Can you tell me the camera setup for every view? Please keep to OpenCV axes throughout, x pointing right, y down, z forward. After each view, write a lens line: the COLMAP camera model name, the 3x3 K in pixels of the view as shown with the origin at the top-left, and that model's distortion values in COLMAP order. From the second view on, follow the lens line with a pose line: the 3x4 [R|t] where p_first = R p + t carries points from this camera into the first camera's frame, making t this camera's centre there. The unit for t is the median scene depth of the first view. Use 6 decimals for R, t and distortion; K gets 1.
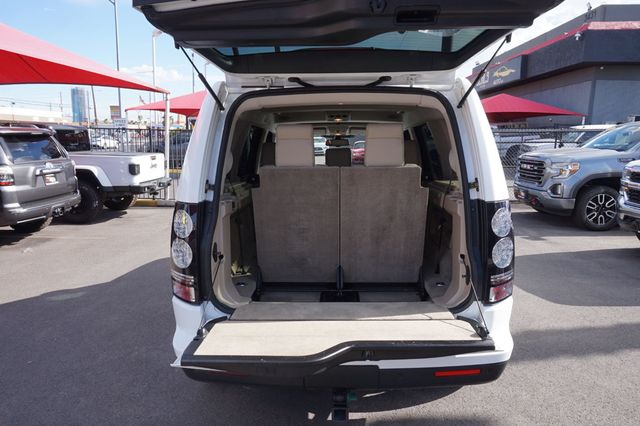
lens RADIAL K [[443.8, 0, 320.0], [0, 443.8, 213.0], [0, 0, 1]] dist [-0.007156, 0.002267]
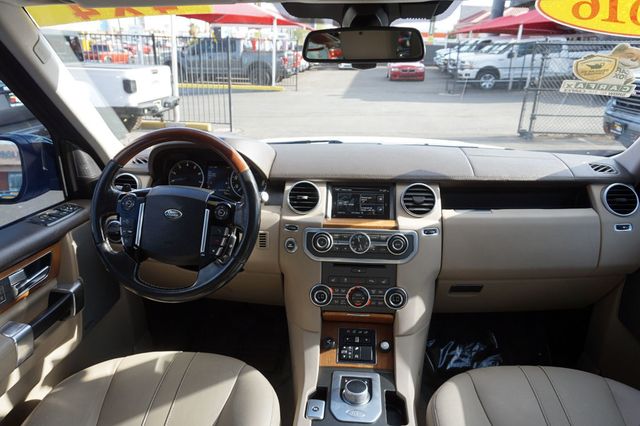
lens RADIAL K [[443.8, 0, 320.0], [0, 443.8, 213.0], [0, 0, 1]] dist [-0.007156, 0.002267]
pose [[0.997278, 0.037352, -0.063579, -0.010142], [-0.025024, 0.982481, 0.184676, -0.030398], [0.069363, -0.182583, 0.980741, 0.195043]]
